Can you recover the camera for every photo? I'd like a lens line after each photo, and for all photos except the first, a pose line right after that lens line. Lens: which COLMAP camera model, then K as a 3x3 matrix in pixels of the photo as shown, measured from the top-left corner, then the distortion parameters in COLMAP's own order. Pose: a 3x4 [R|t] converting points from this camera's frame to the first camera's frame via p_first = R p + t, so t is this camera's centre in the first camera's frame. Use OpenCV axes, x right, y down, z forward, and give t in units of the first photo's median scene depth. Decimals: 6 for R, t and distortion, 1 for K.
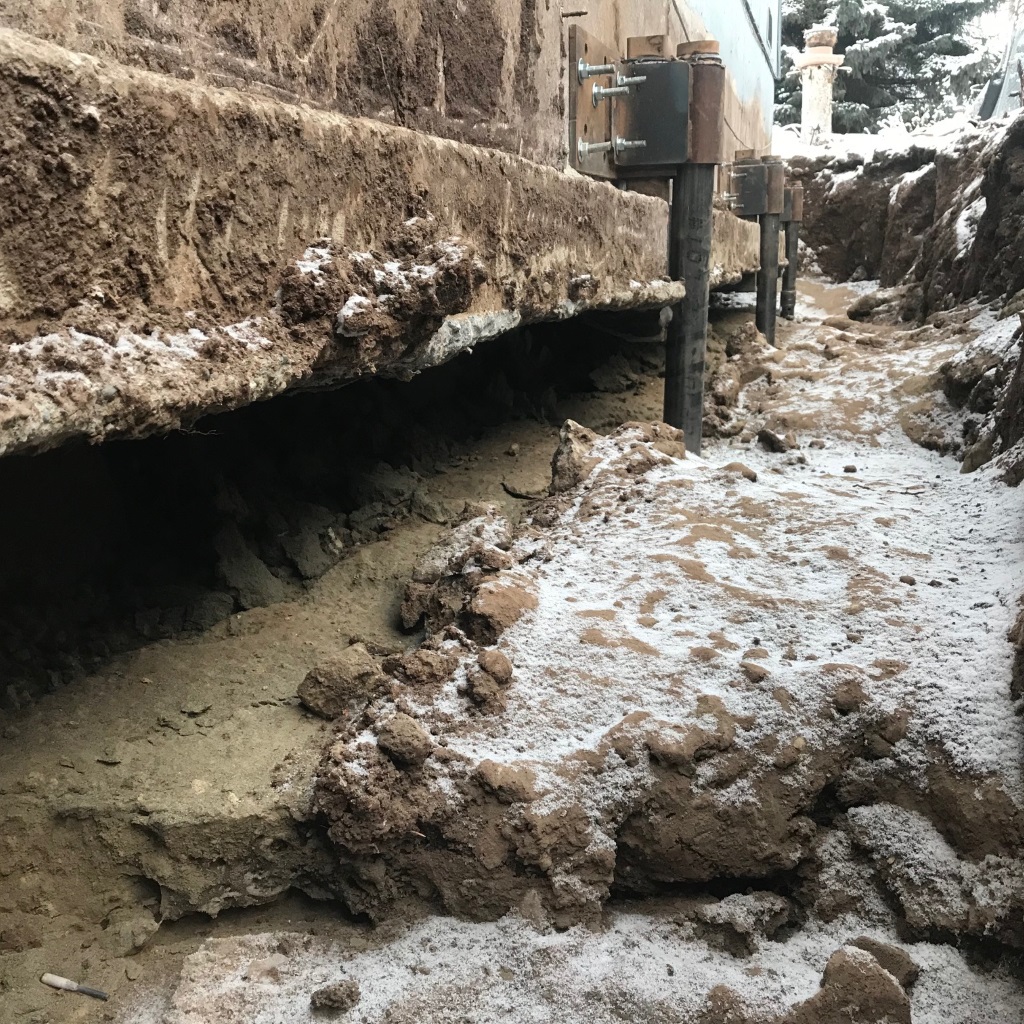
lens RADIAL K [[1131.6, 0, 512.0], [0, 1131.6, 512.0], [0, 0, 1]] dist [0.124246, -0.250434]
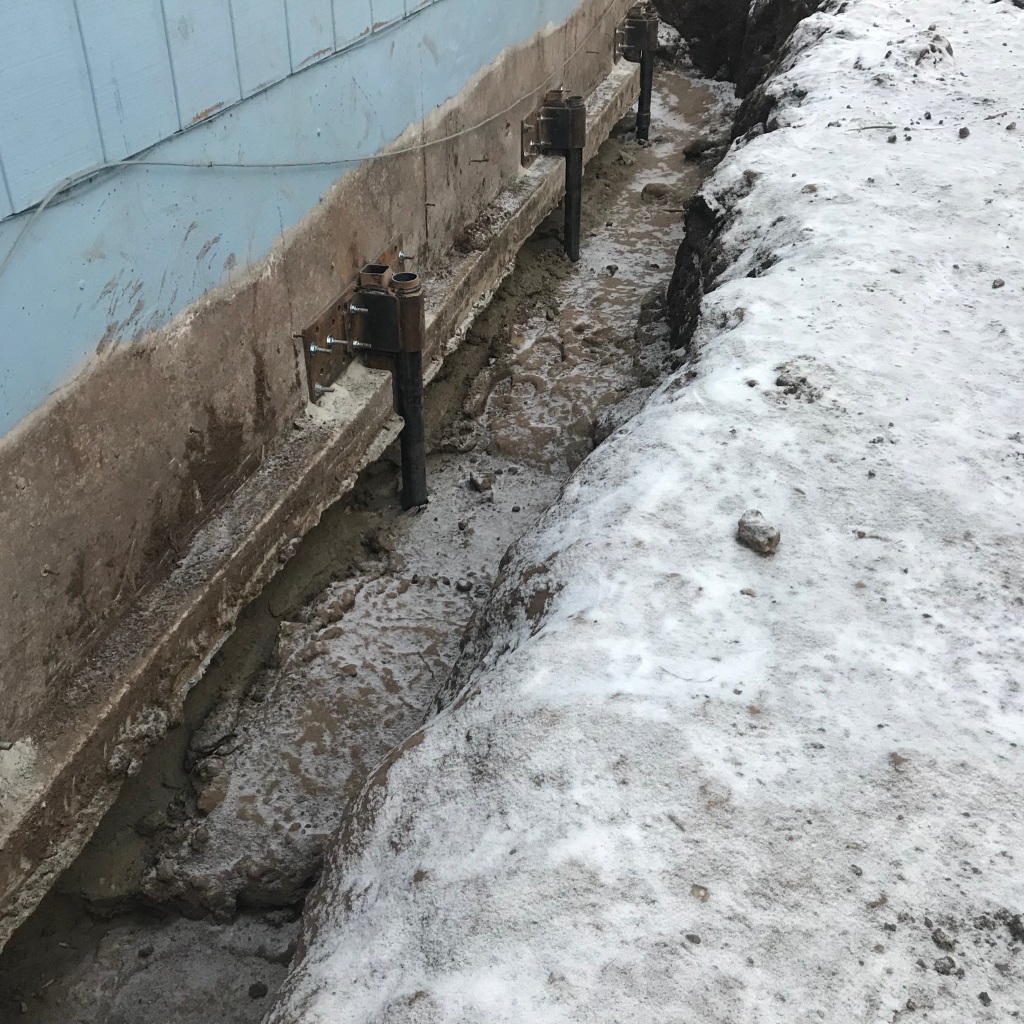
lens RADIAL K [[1131.6, 0, 512.0], [0, 1131.6, 512.0], [0, 0, 1]] dist [0.124246, -0.250434]
pose [[0.999929, 0.003373, 0.011435, 0.764359], [-0.007231, 0.934152, 0.356802, -1.738069], [-0.009479, -0.356860, 0.934110, -1.493407]]
